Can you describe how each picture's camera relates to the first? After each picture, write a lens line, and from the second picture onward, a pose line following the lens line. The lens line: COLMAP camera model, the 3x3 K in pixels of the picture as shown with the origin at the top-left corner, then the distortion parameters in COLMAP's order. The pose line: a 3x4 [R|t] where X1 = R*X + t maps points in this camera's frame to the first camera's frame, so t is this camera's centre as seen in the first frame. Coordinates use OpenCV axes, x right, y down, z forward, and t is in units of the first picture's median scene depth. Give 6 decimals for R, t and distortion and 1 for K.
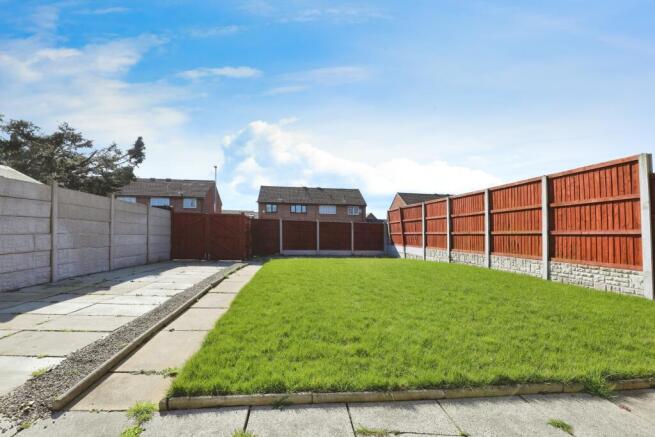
lens RADIAL K [[307.2, 0, 327.5], [0, 307.2, 218.5], [0, 0, 1]] dist [-0.029994, 0.000351]
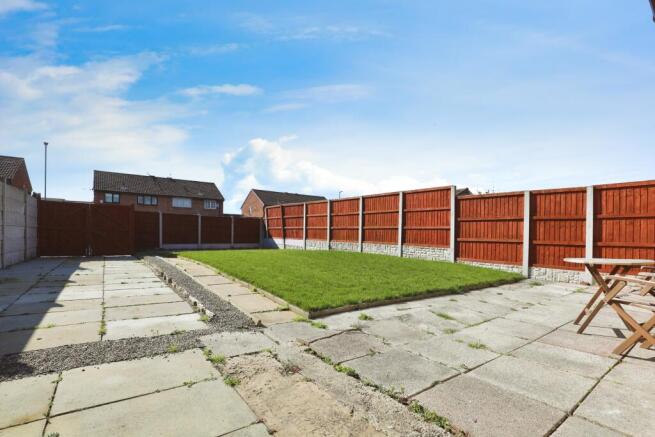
lens RADIAL K [[309.5, 0, 326.5], [0, 309.5, 231.6], [0, 0, 1]] dist [-0.032930, -0.000189]
pose [[0.864801, 0.002184, 0.502109, -0.322942], [-0.030901, 0.998327, 0.048880, 0.000499], [-0.501162, -0.057787, 0.863422, -0.152502]]
